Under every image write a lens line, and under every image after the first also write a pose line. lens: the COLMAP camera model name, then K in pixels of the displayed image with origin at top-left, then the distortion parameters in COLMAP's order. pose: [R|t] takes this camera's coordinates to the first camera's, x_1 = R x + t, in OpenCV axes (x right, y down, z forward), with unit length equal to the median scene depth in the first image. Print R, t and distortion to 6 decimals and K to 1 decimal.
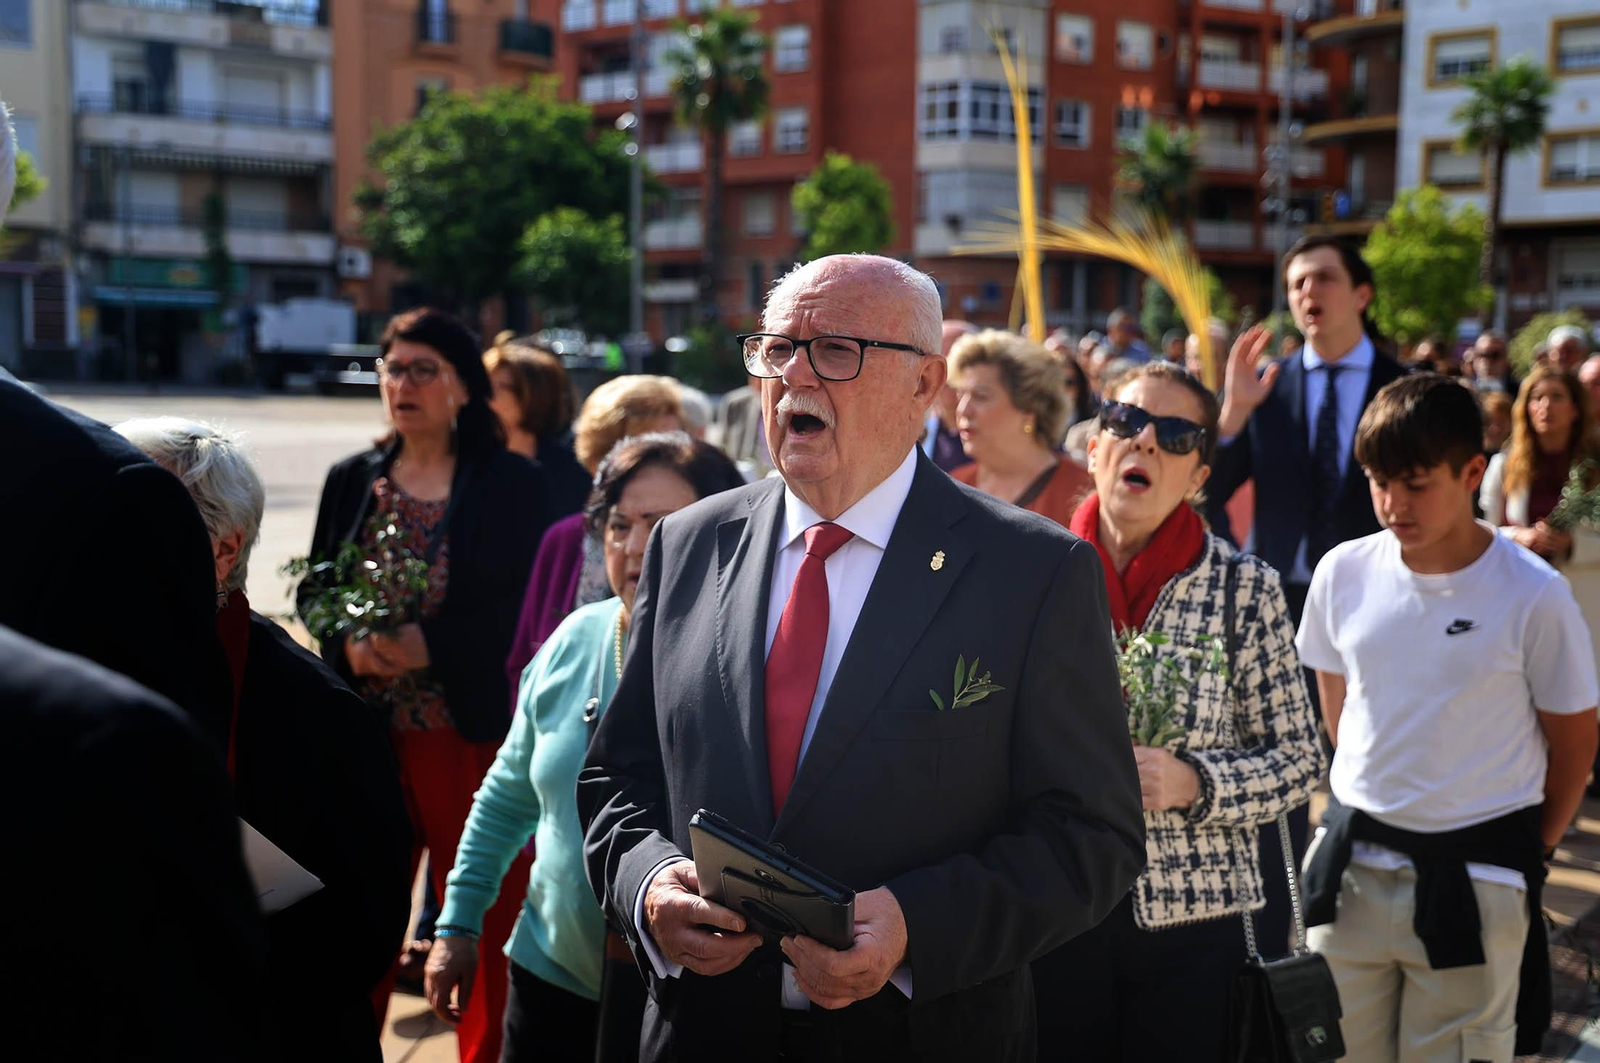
lens RADIAL K [[2284.3, 0, 800.0], [0, 2284.3, 531.5], [0, 0, 1]] dist [0.184738, 0.059177]
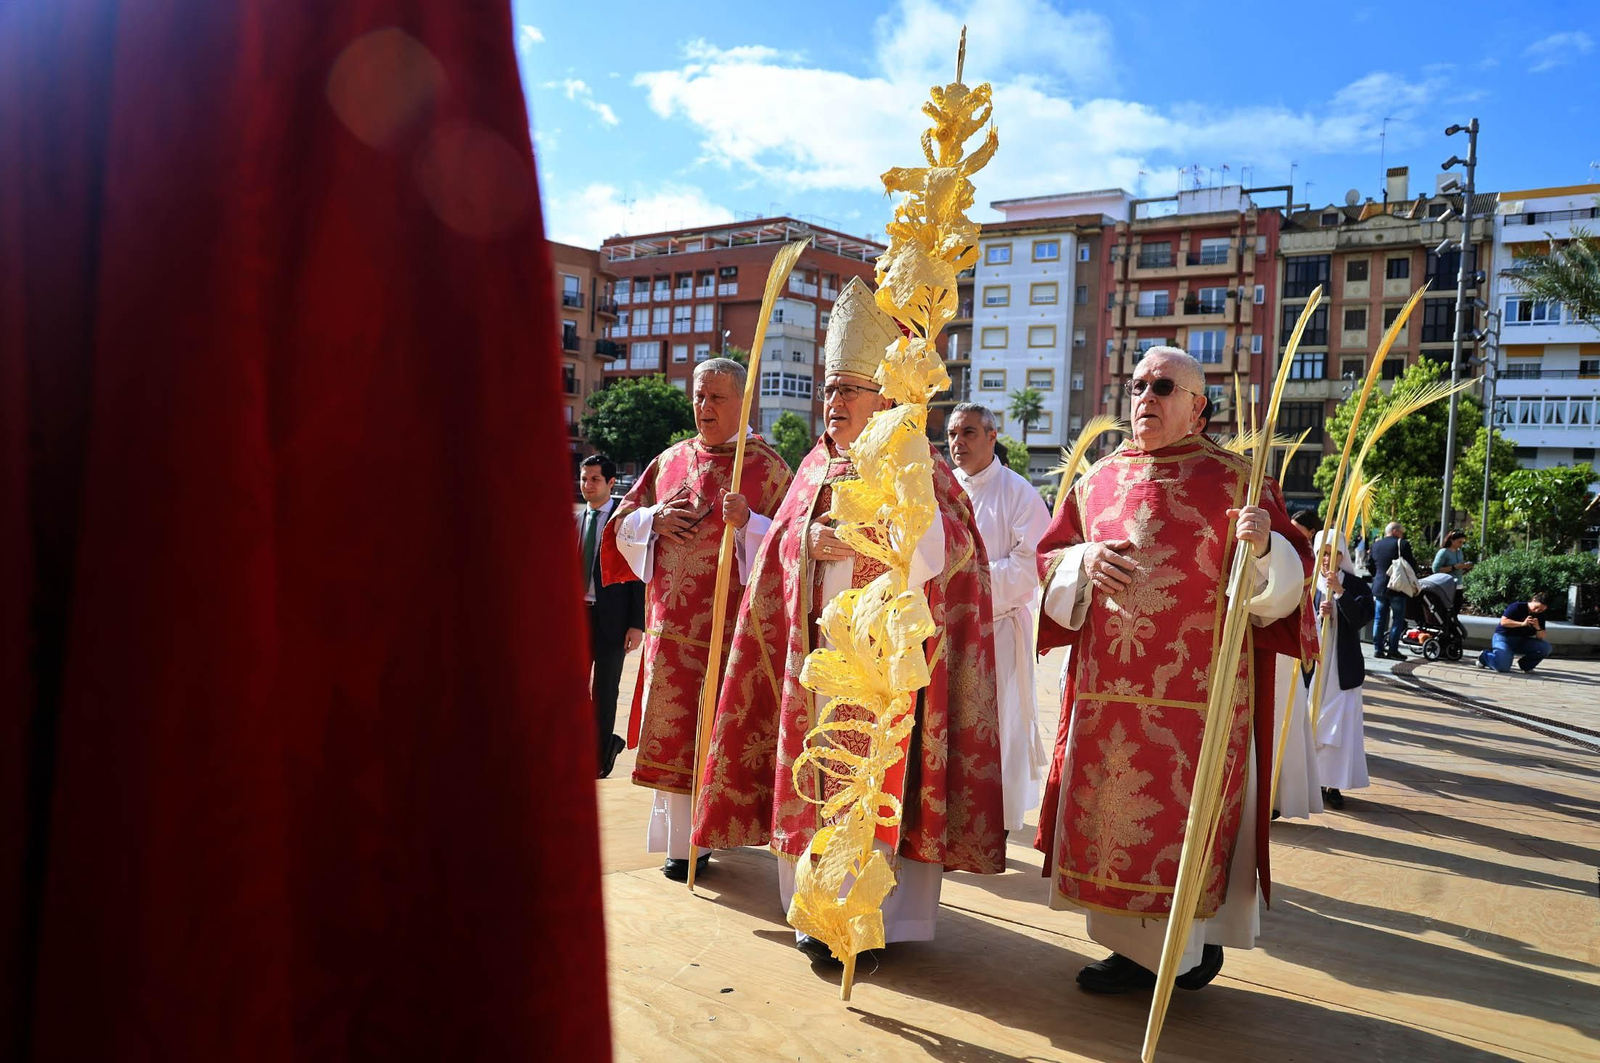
lens RADIAL K [[1125.3, 0, 800.0], [0, 1125.3, 531.5], [0, 0, 1]] dist [-0.097338, 0.070508]
pose [[0.984257, 0.024725, 0.175004, -0.130269], [-0.018829, 0.999200, -0.035272, 0.007260], [-0.175736, 0.031422, 0.983936, -0.148164]]
